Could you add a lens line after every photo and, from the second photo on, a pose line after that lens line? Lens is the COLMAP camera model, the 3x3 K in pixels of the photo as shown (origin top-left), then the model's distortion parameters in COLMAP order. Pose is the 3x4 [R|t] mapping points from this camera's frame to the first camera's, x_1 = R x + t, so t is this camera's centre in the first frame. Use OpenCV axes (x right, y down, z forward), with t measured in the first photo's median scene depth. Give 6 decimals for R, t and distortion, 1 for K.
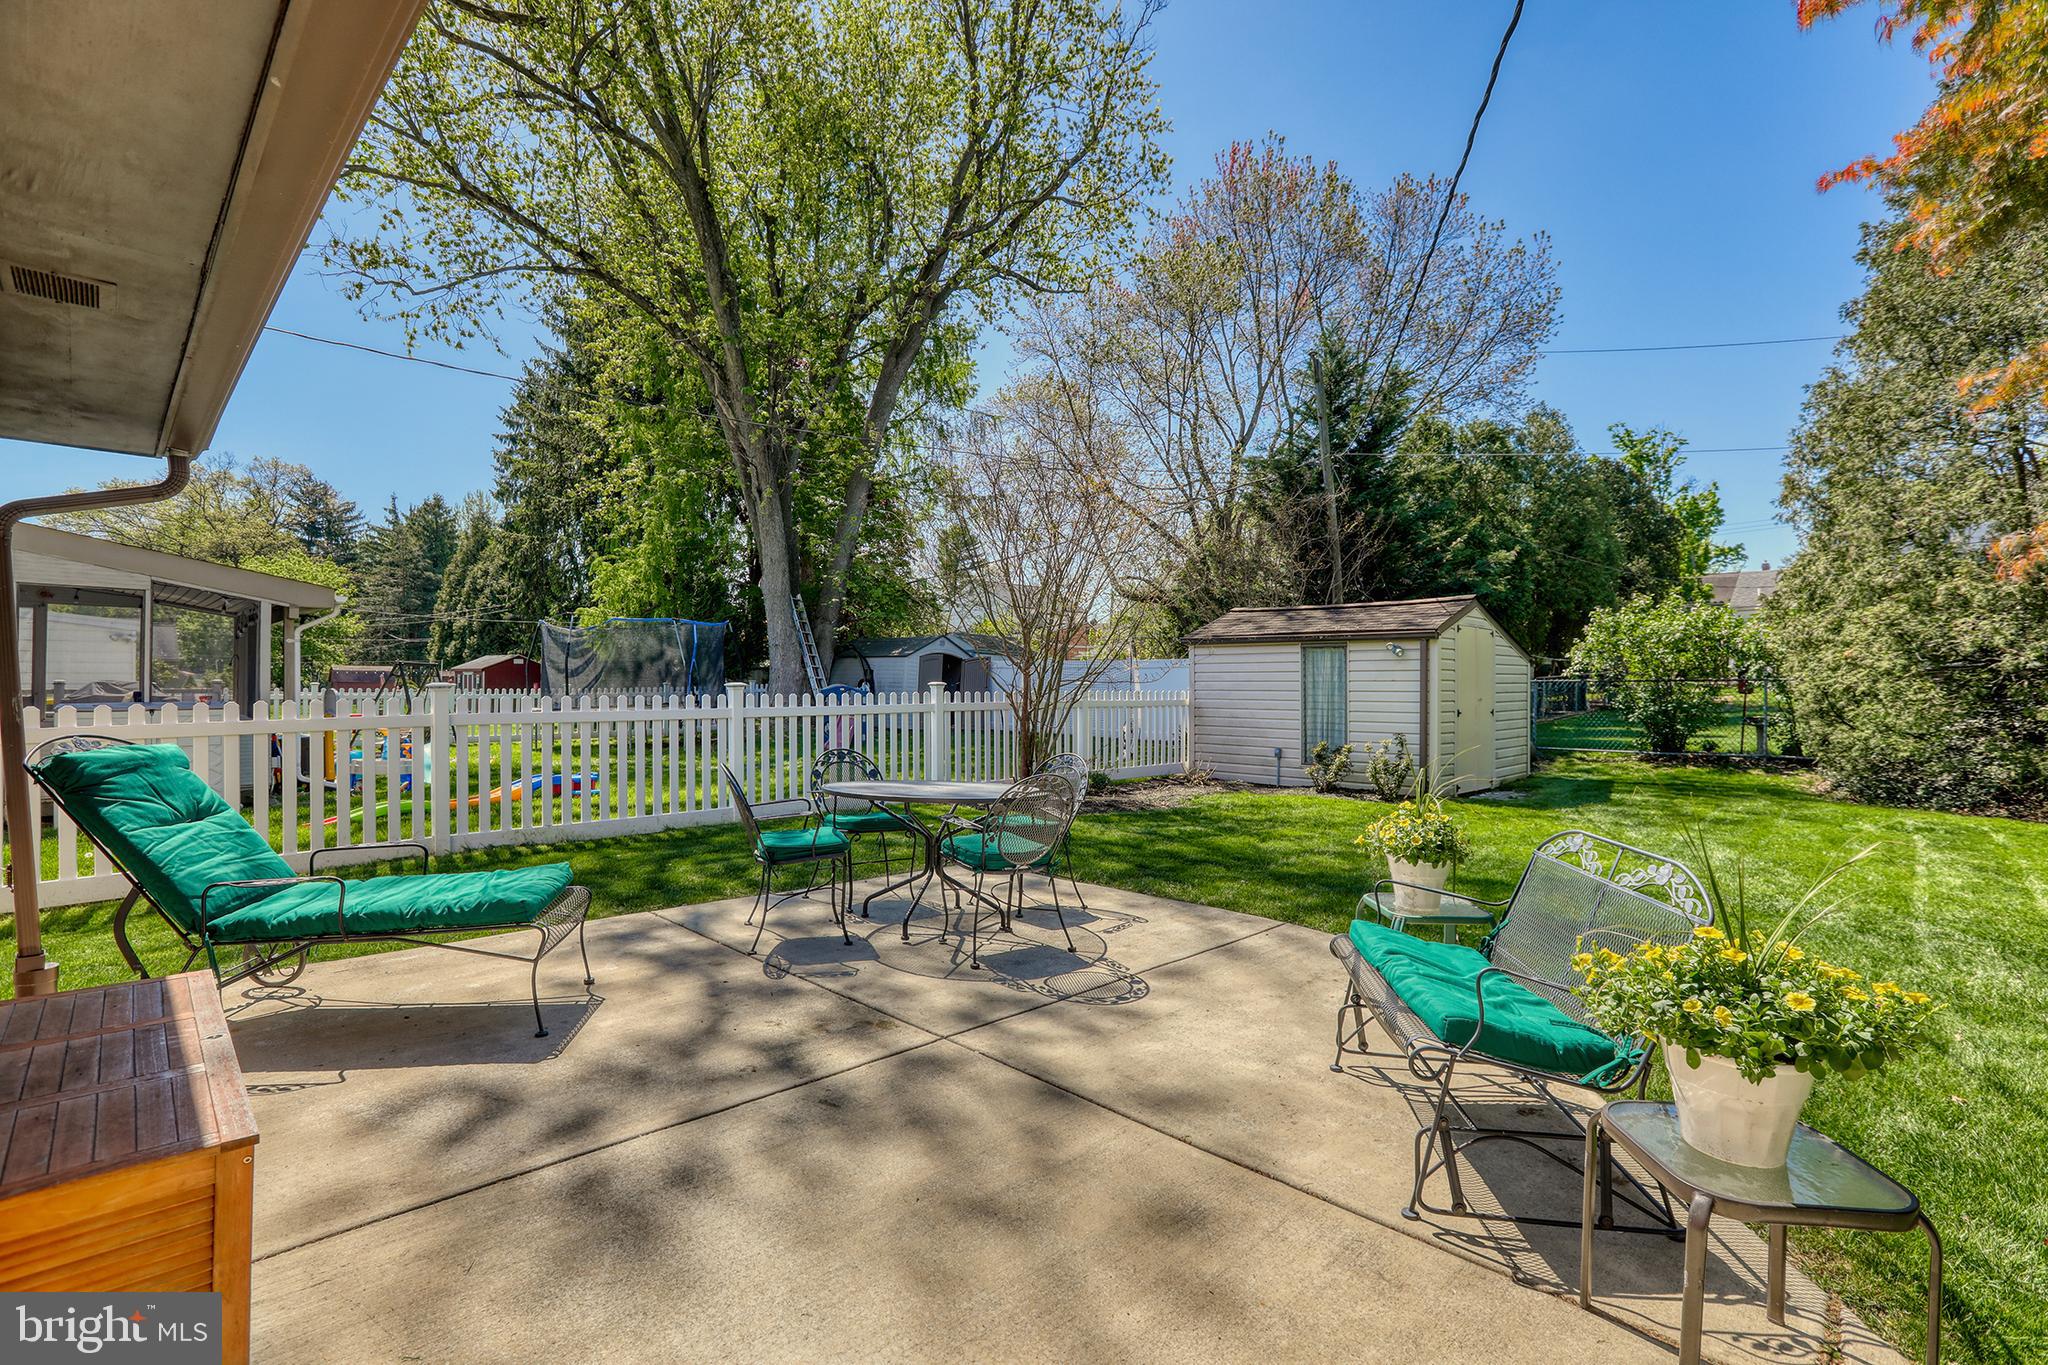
lens RADIAL K [[929.8, 0, 1028.0], [0, 929.8, 689.6], [0, 0, 1]] dist [-0.040135, 0.011821]
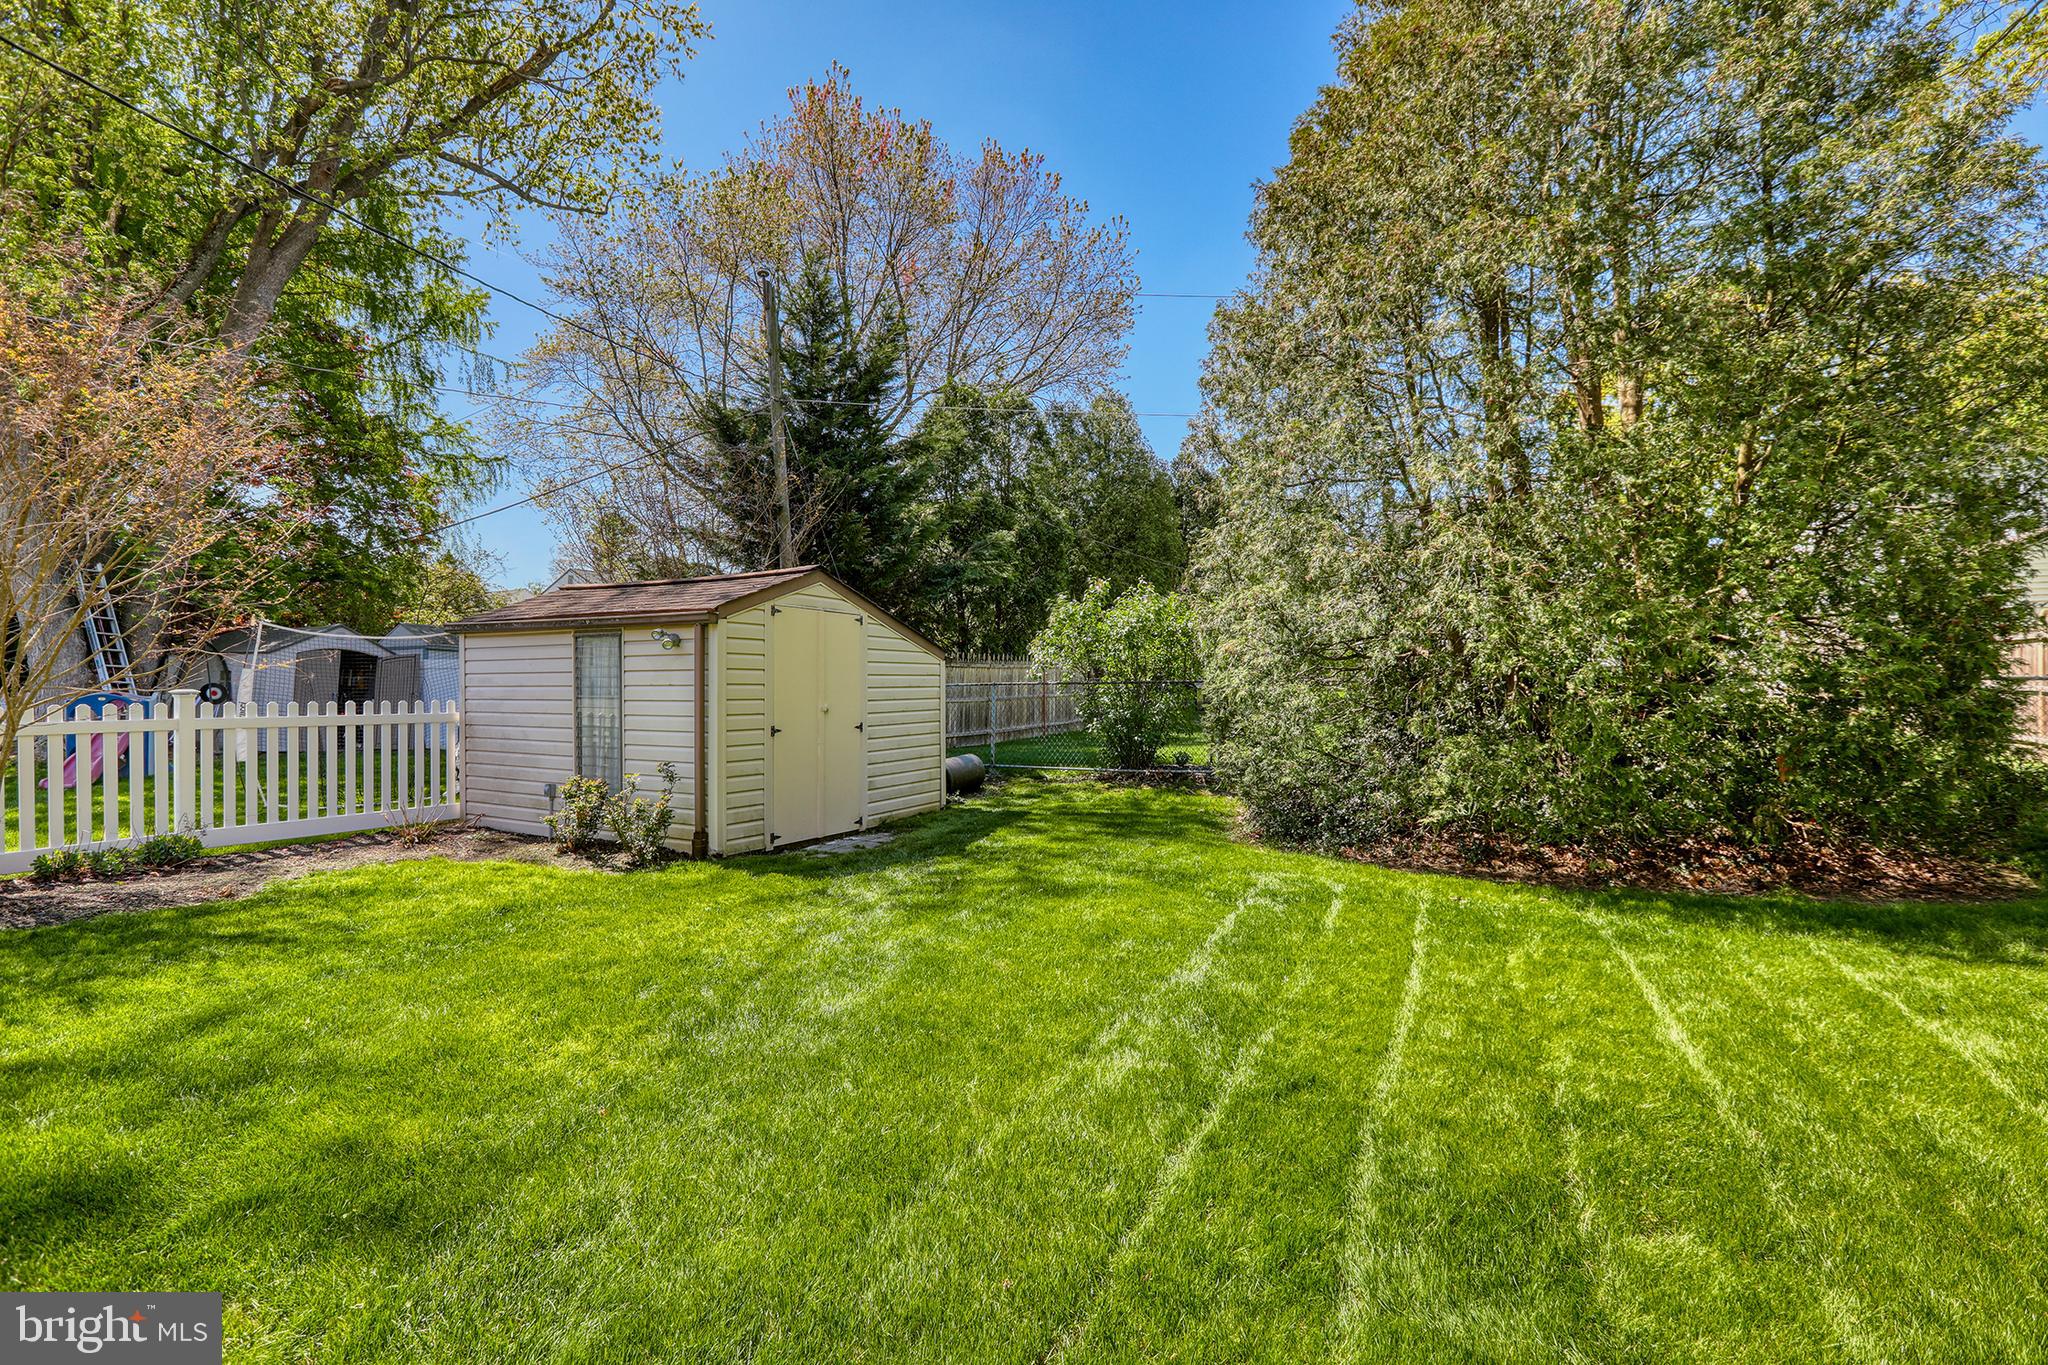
lens RADIAL K [[929.8, 0, 1017.8], [0, 929.8, 675.6], [0, 0, 1]] dist [-0.040135, 0.011821]
pose [[0.956681, -0.001961, 0.291131, 0.369240], [0.006653, 0.999863, -0.015129, -0.003597], [-0.291062, 0.016411, 0.956563, 0.225138]]
